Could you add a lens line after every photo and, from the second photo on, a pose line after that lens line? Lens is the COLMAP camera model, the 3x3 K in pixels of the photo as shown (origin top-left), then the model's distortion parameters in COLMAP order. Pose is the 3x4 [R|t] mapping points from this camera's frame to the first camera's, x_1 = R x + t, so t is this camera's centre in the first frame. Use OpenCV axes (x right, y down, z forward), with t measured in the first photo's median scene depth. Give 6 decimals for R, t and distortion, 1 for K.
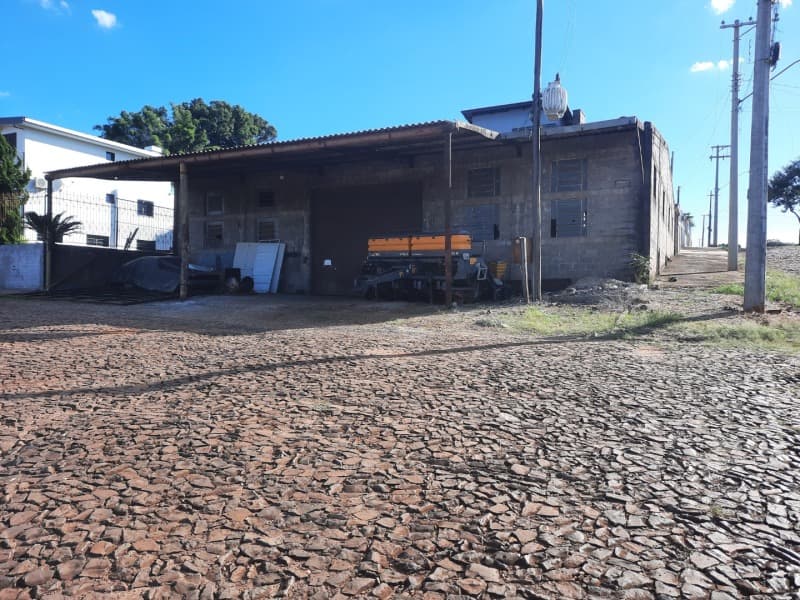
lens RADIAL K [[584.4, 0, 405.3], [0, 584.4, 300.9], [0, 0, 1]] dist [0.058697, -0.057748]
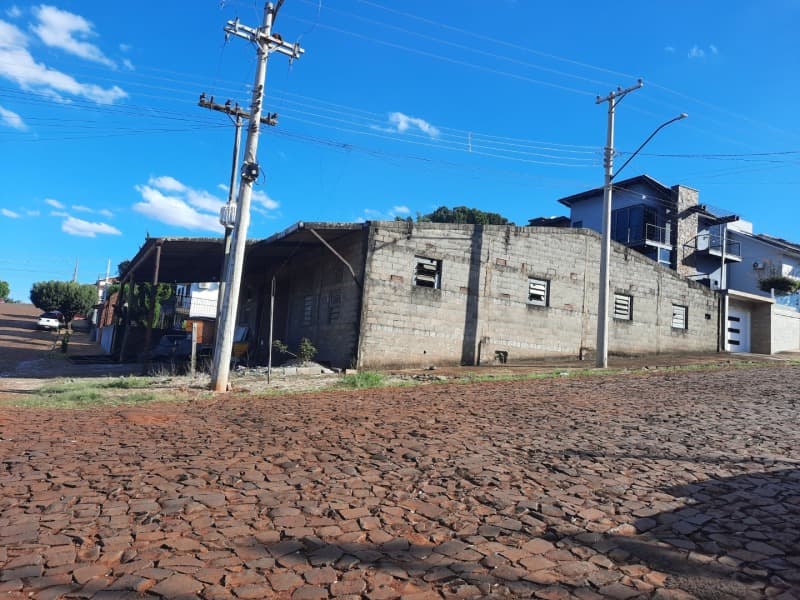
lens RADIAL K [[580.1, 0, 405.0], [0, 580.1, 301.8], [0, 0, 1]] dist [0.068245, -0.059057]
pose [[0.831009, -0.009052, -0.556185, 1.056774], [-0.073127, 0.989412, -0.125362, -0.022661], [0.551432, 0.144849, 0.821549, 0.167863]]
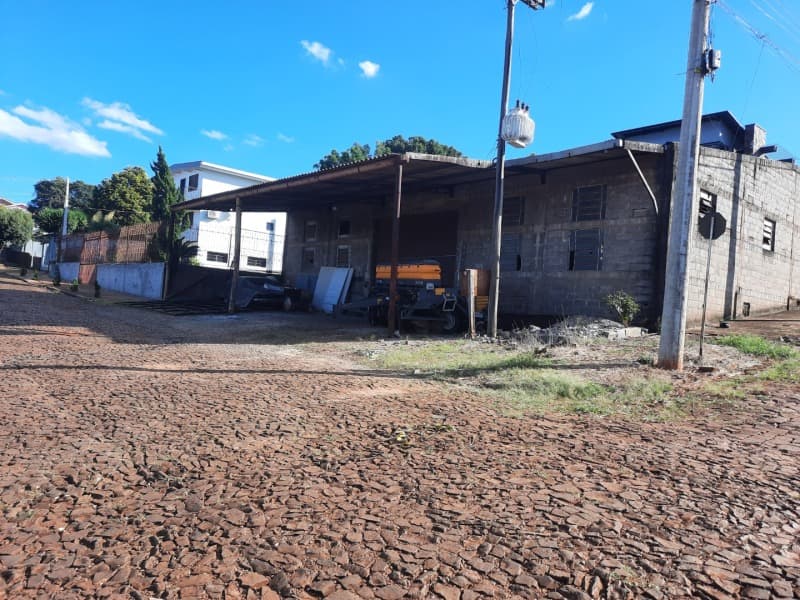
lens RADIAL K [[581.4, 0, 401.4], [0, 581.4, 296.6], [0, 0, 1]] dist [0.071955, -0.081773]
pose [[0.924261, 0.048264, -0.378699, 0.378529], [-0.066979, 0.997090, -0.036395, -0.017055], [0.375841, 0.059004, 0.924804, 0.057165]]
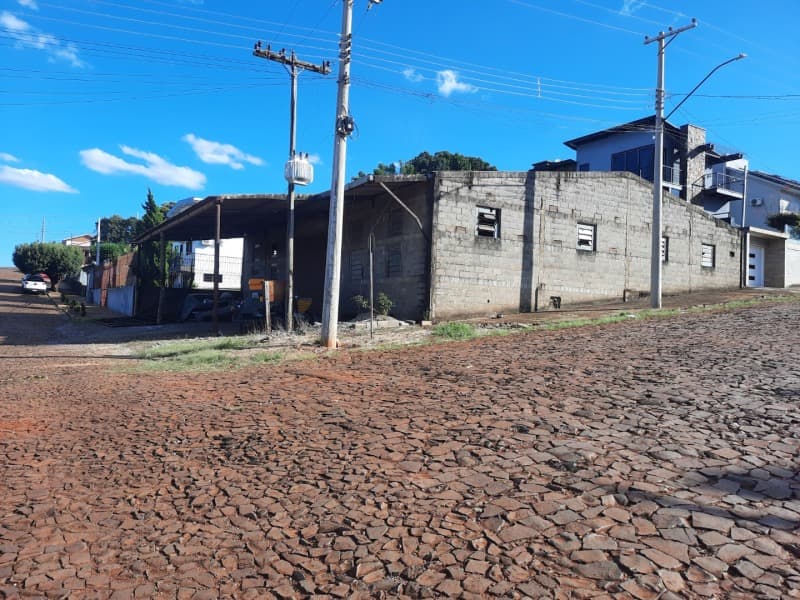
lens RADIAL K [[582.6, 0, 404.8], [0, 582.6, 301.3], [0, 0, 1]] dist [0.063390, -0.058260]
pose [[0.862707, 0.003332, -0.505693, 0.903194], [-0.027790, 0.998780, -0.040830, -0.017828], [0.504940, 0.049278, 0.861747, 0.053812]]
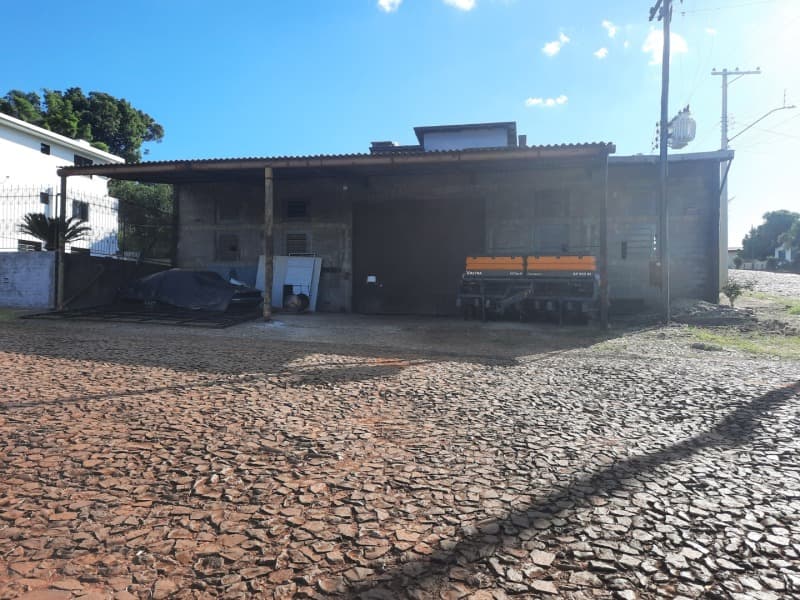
lens RADIAL K [[584.4, 0, 405.3], [0, 584.4, 300.9], [0, 0, 1]] dist [0.058697, -0.057748]
pose [[0.969538, 0.004884, 0.244892, -0.401073], [0.000289, 0.999778, -0.021084, -0.013027], [-0.244940, 0.020513, 0.969321, 0.091196]]
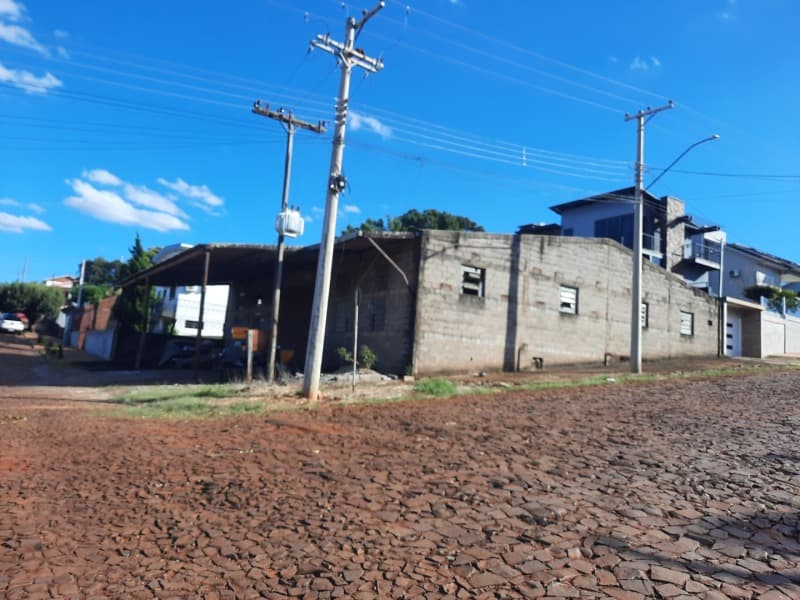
lens RADIAL K [[589.1, 0, 404.5], [0, 589.1, 300.8], [0, 0, 1]] dist [0.053048, -0.061210]
pose [[0.875952, -0.007087, -0.482346, 0.912188], [-0.066569, 0.988550, -0.135416, -0.016658], [0.477783, 0.150728, 0.865450, 0.037416]]
